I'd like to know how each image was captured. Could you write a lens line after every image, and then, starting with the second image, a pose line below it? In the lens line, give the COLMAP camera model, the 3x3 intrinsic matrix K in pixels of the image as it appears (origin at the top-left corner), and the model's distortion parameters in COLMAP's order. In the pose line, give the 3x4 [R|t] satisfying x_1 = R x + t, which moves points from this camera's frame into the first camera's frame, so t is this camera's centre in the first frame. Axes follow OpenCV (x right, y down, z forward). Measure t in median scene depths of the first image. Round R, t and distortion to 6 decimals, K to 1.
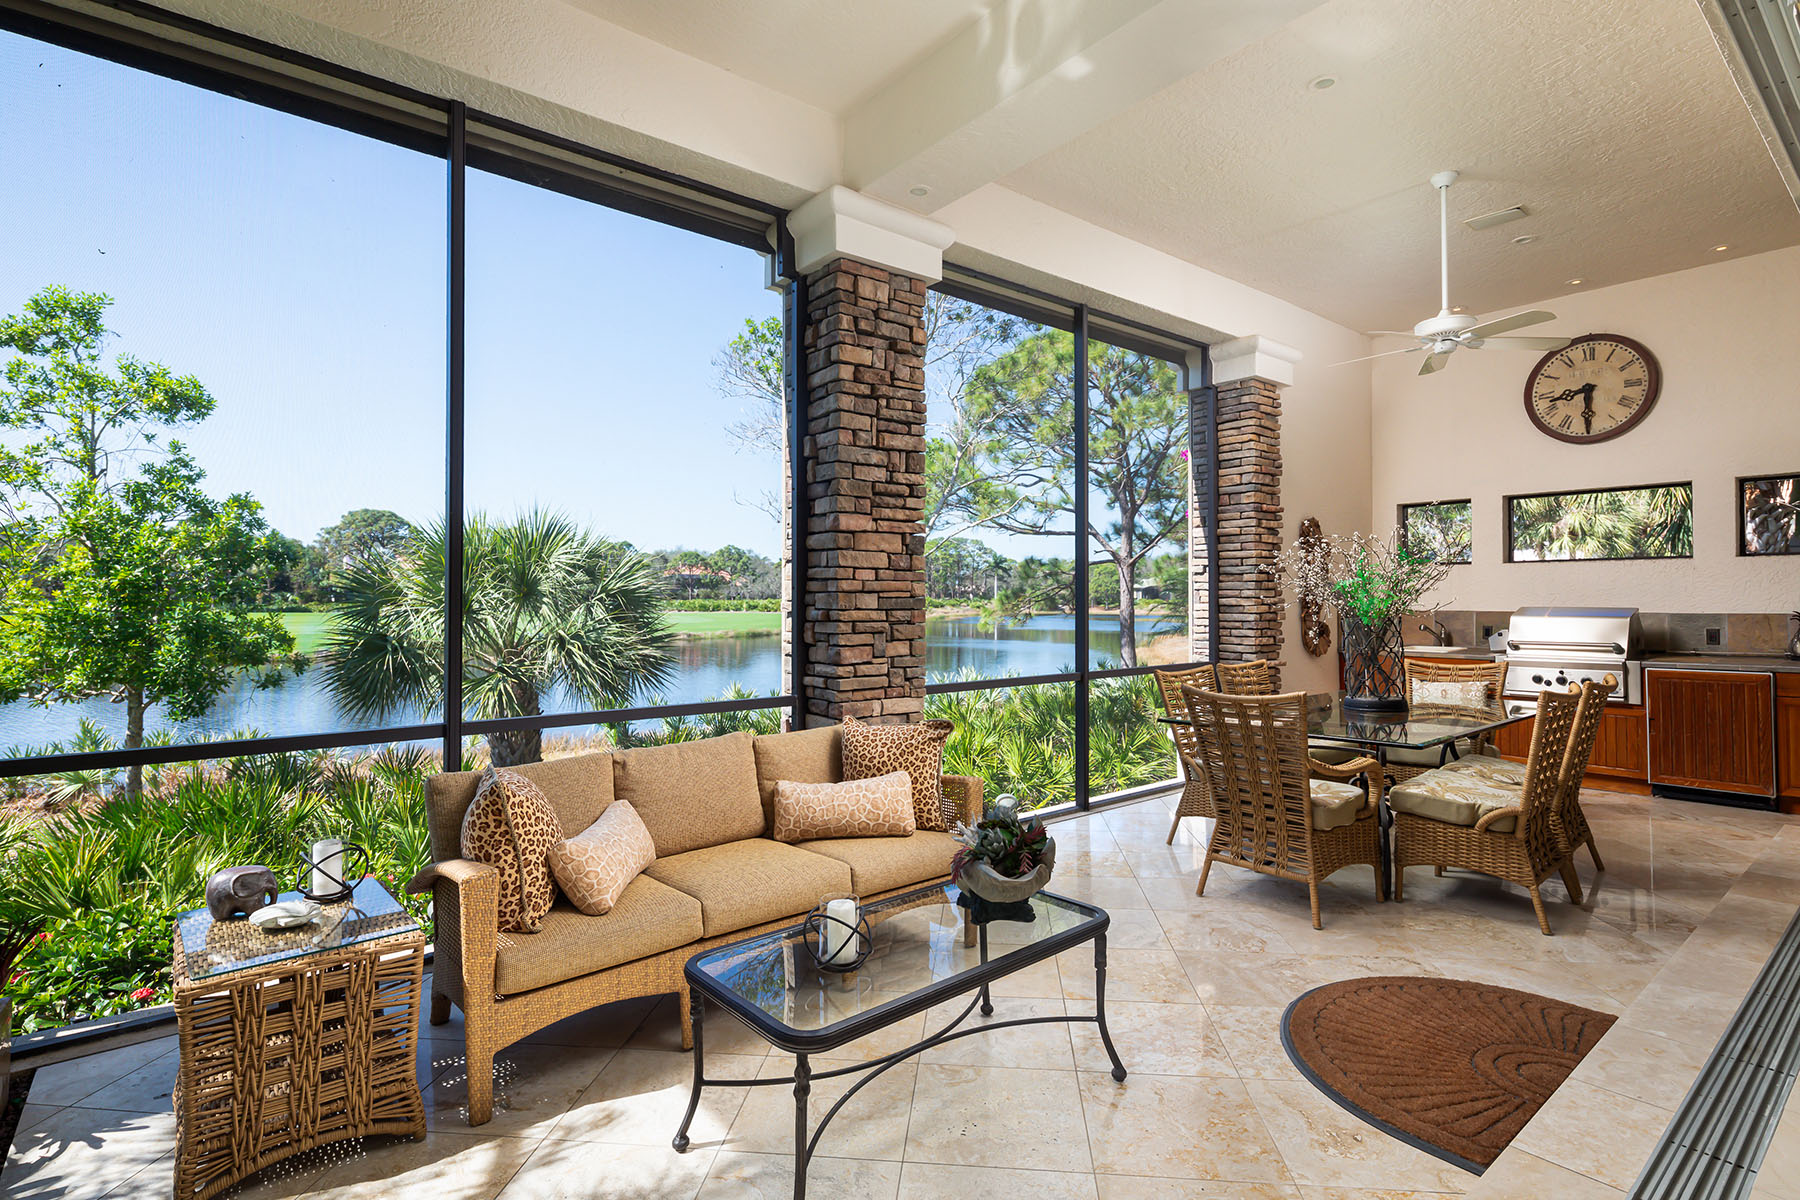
lens RADIAL K [[877.3, 0, 896.9], [0, 877.3, 591.0], [0, 0, 1]] dist [0.002021, -0.000061]
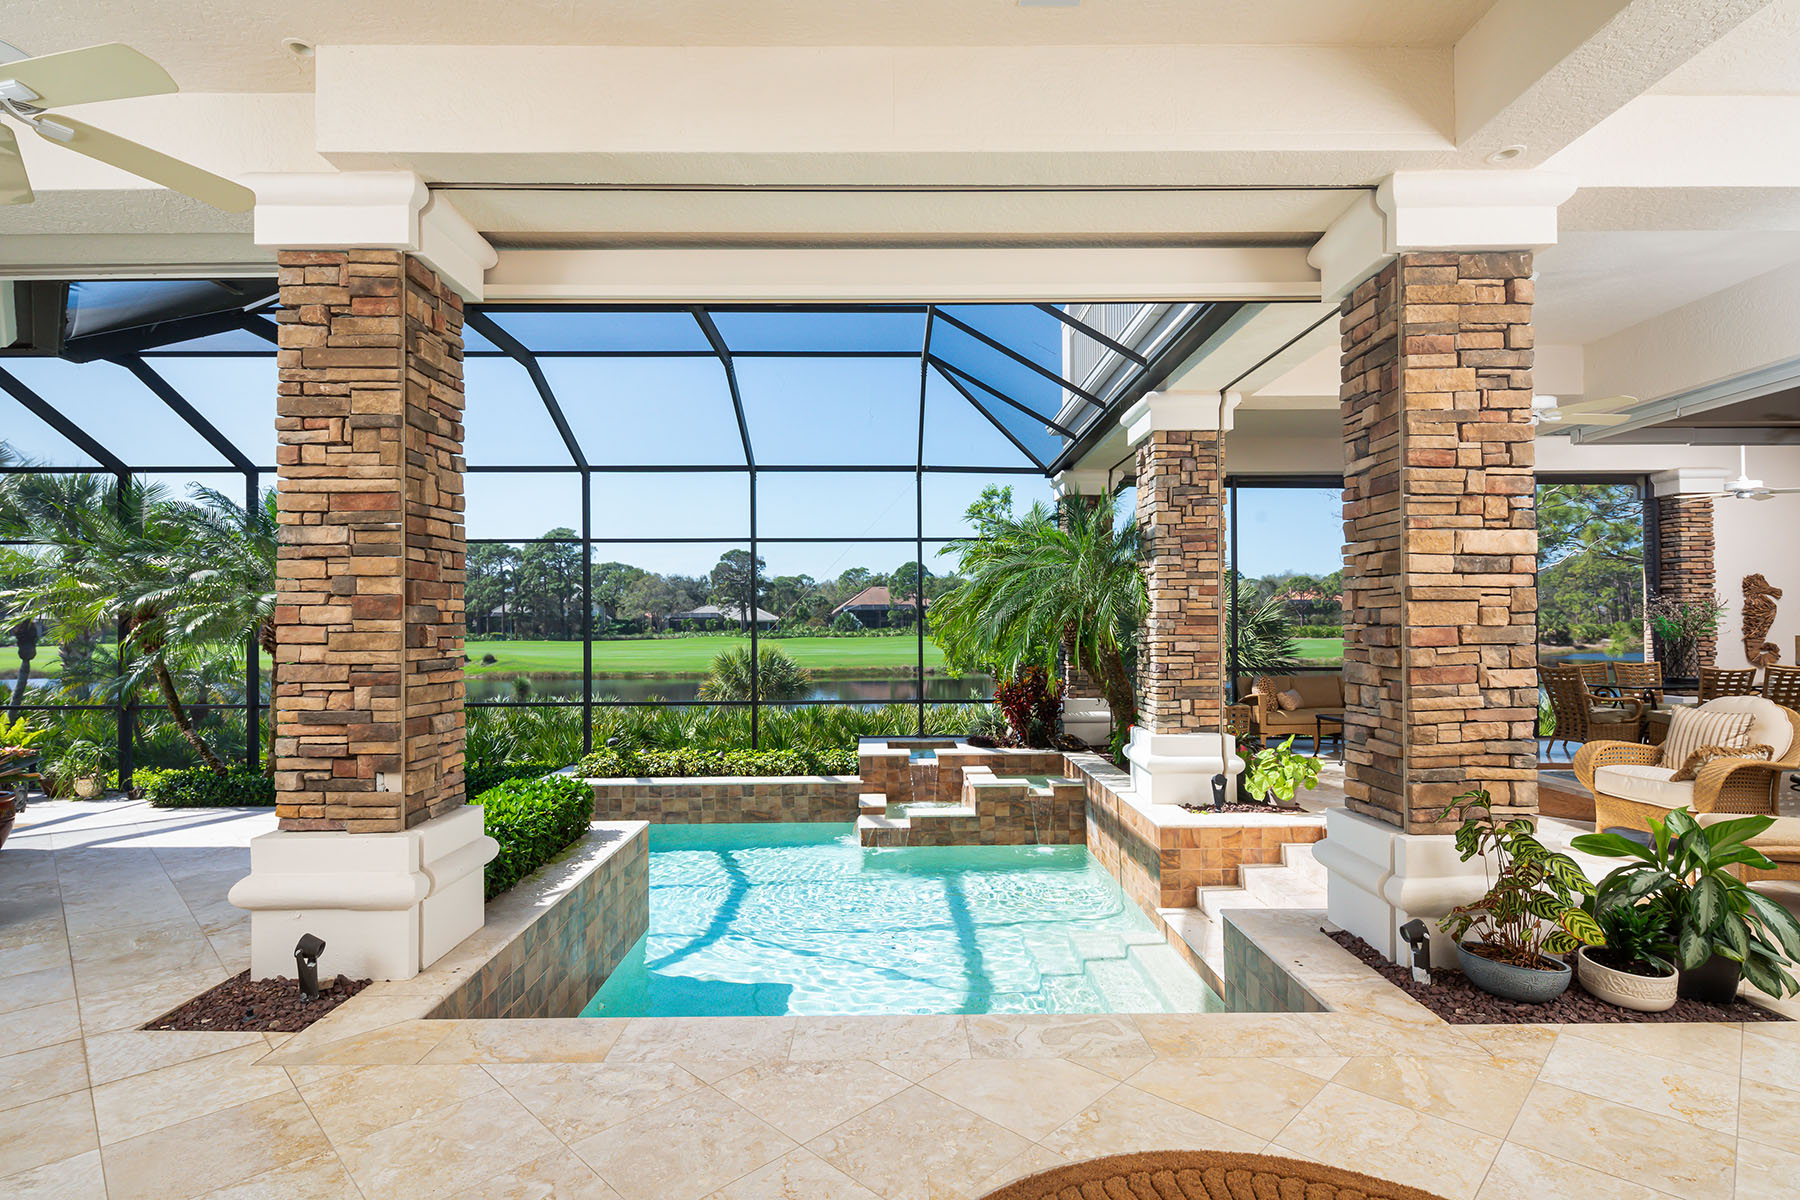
lens RADIAL K [[877.3, 0, 897.9], [0, 877.3, 614.6], [0, 0, 1]] dist [0.002021, -0.000061]
pose [[0.788908, -0.011280, -0.614408, 0.247353], [0.009675, 0.999936, -0.005935, -0.019447], [0.614436, -0.001263, 0.788966, -1.137154]]
